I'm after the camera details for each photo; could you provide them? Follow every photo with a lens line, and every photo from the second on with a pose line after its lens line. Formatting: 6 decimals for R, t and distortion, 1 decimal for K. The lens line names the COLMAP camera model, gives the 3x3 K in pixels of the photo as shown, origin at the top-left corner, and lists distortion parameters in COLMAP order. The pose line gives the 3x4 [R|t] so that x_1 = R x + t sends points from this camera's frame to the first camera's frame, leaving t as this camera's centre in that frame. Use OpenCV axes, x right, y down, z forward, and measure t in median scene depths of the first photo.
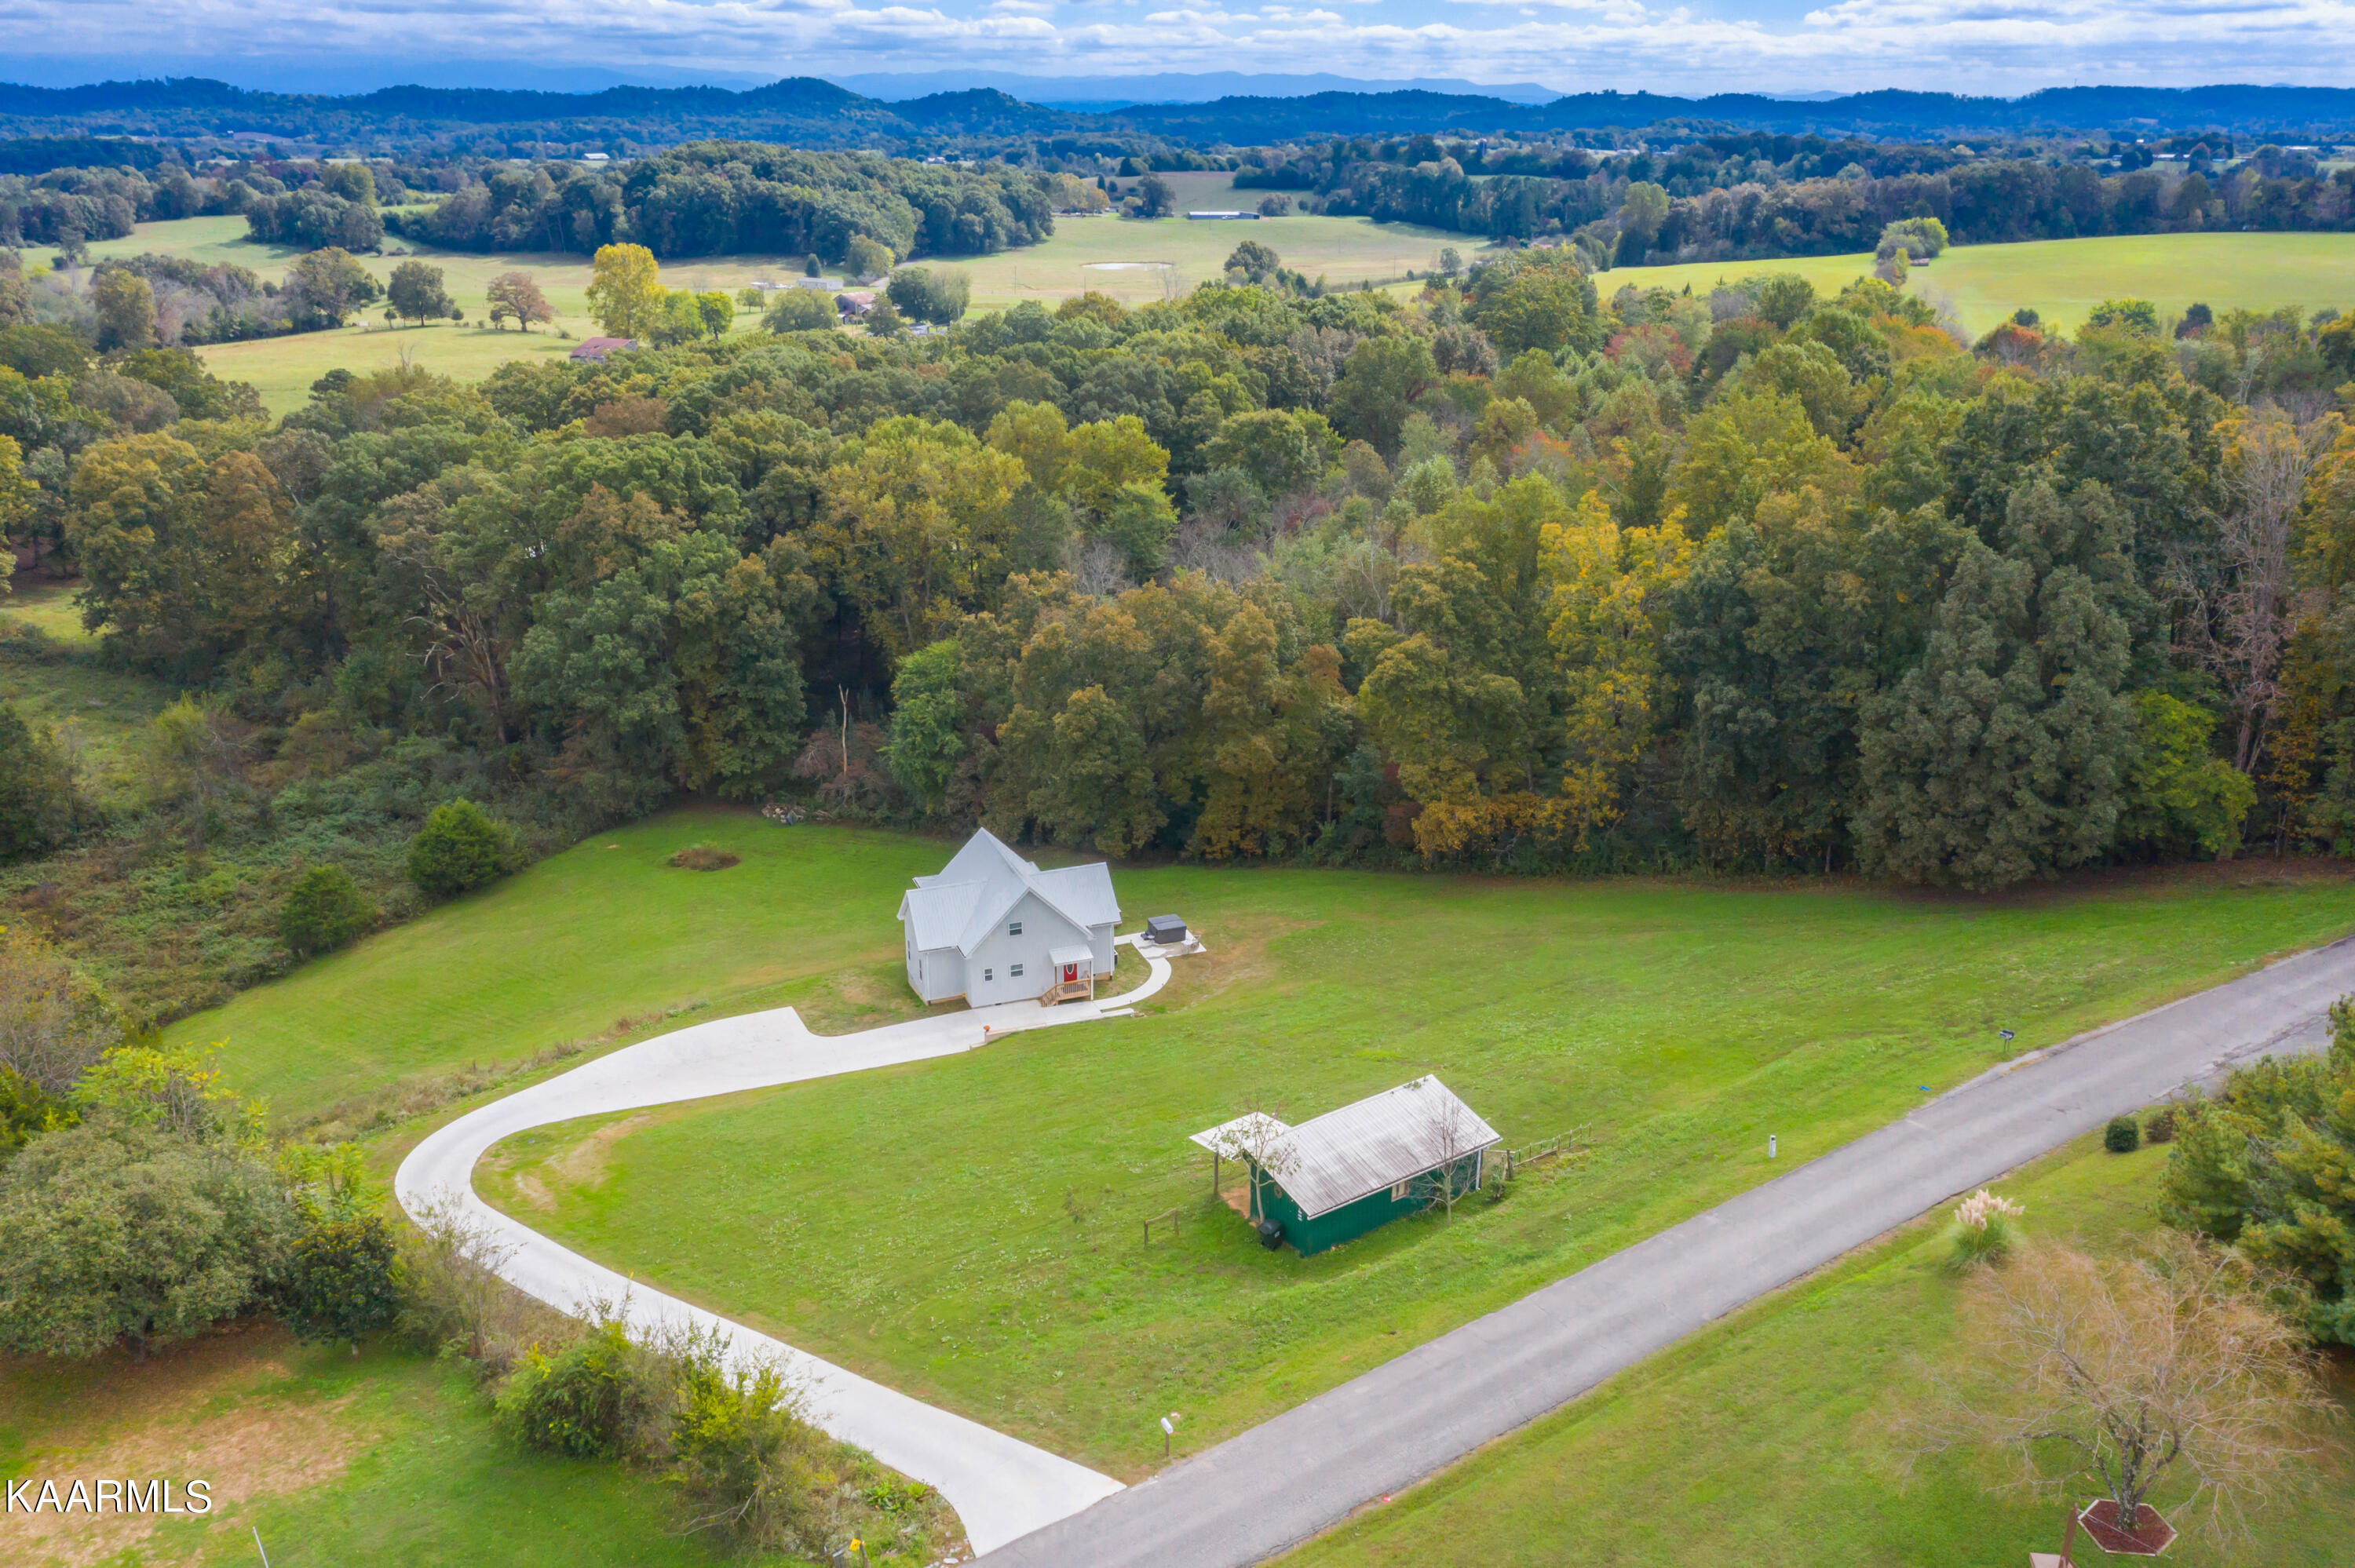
lens RADIAL K [[1871.6, 0, 1191.9], [0, 1871.6, 773.6], [0, 0, 1]] dist [-0.014021, 0.016104]
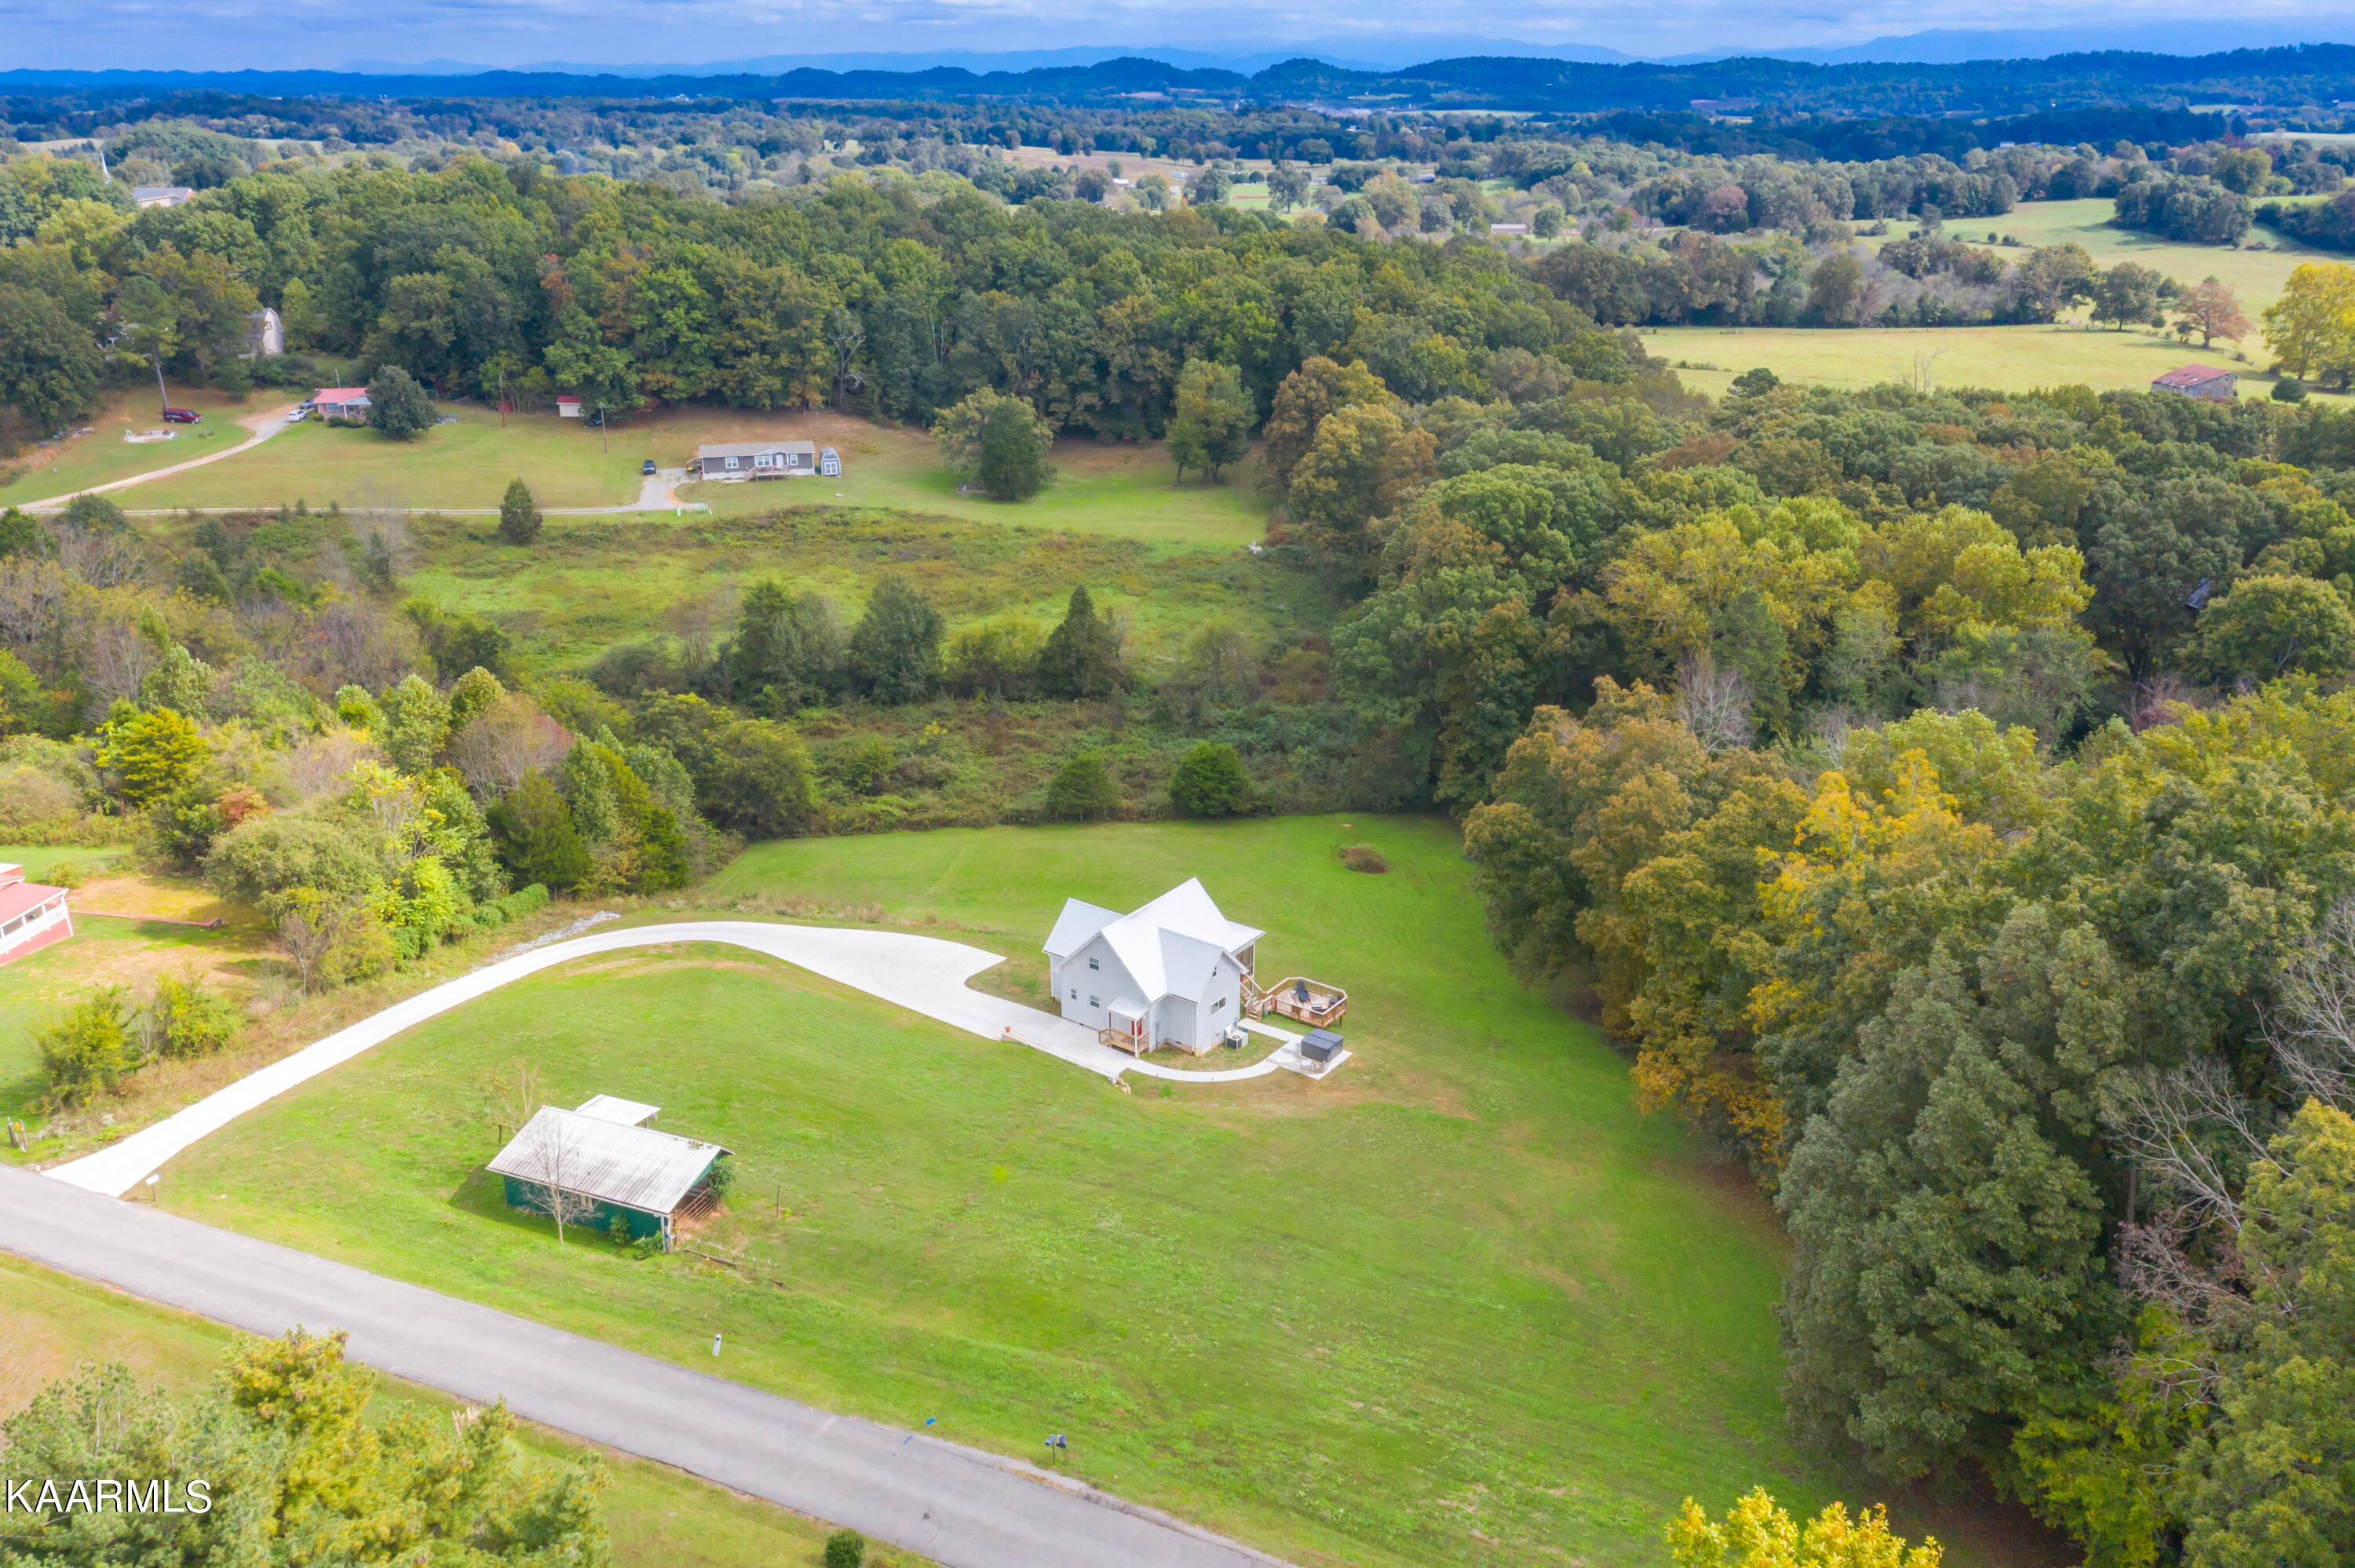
lens RADIAL K [[1871.6, 0, 1163.8], [0, 1871.6, 782.9], [0, 0, 1]] dist [-0.014021, 0.016104]
pose [[0.525336, 0.294681, -0.798239, 0.168165], [-0.277038, 0.946236, 0.166992, -0.045989], [0.804532, 0.133416, 0.578729, 0.086566]]
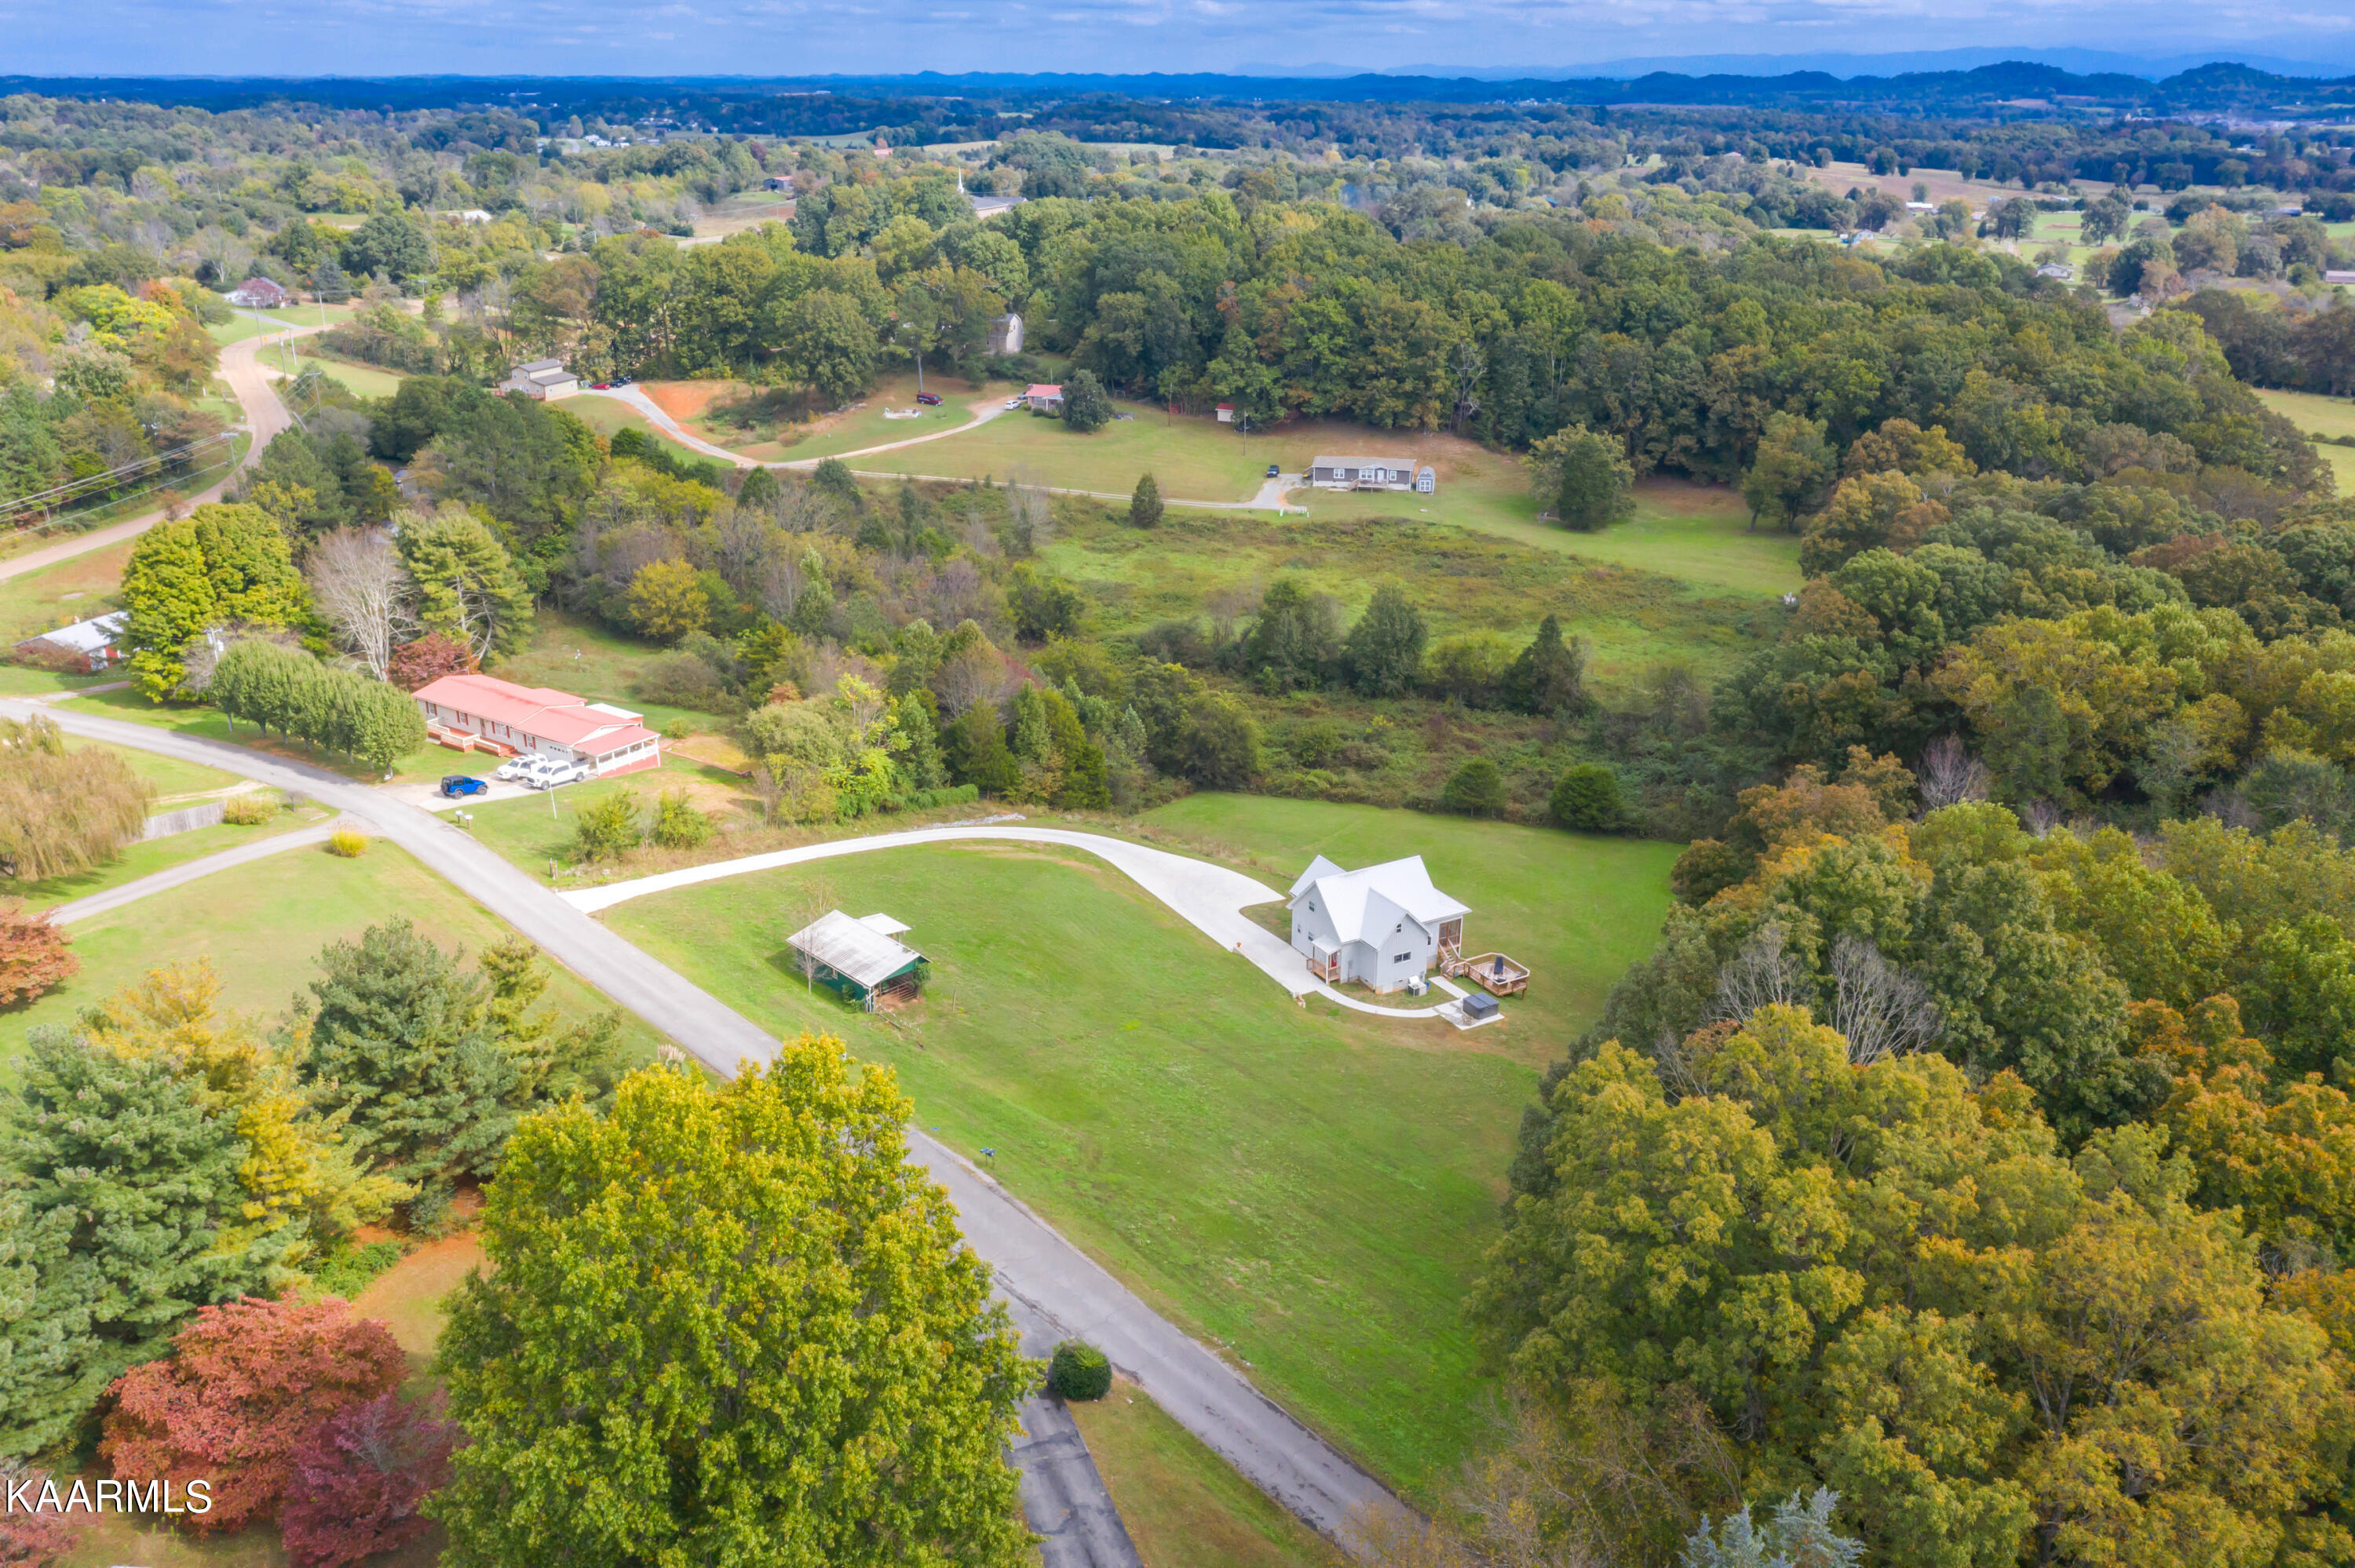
lens RADIAL K [[1871.6, 0, 1145.2], [0, 1871.6, 778.7], [0, 0, 1]] dist [-0.014021, 0.016104]
pose [[0.116896, 0.342475, -0.932227, 0.250618], [-0.325879, 0.899918, 0.289742, -0.078945], [0.938157, 0.269923, 0.216802, 0.124754]]
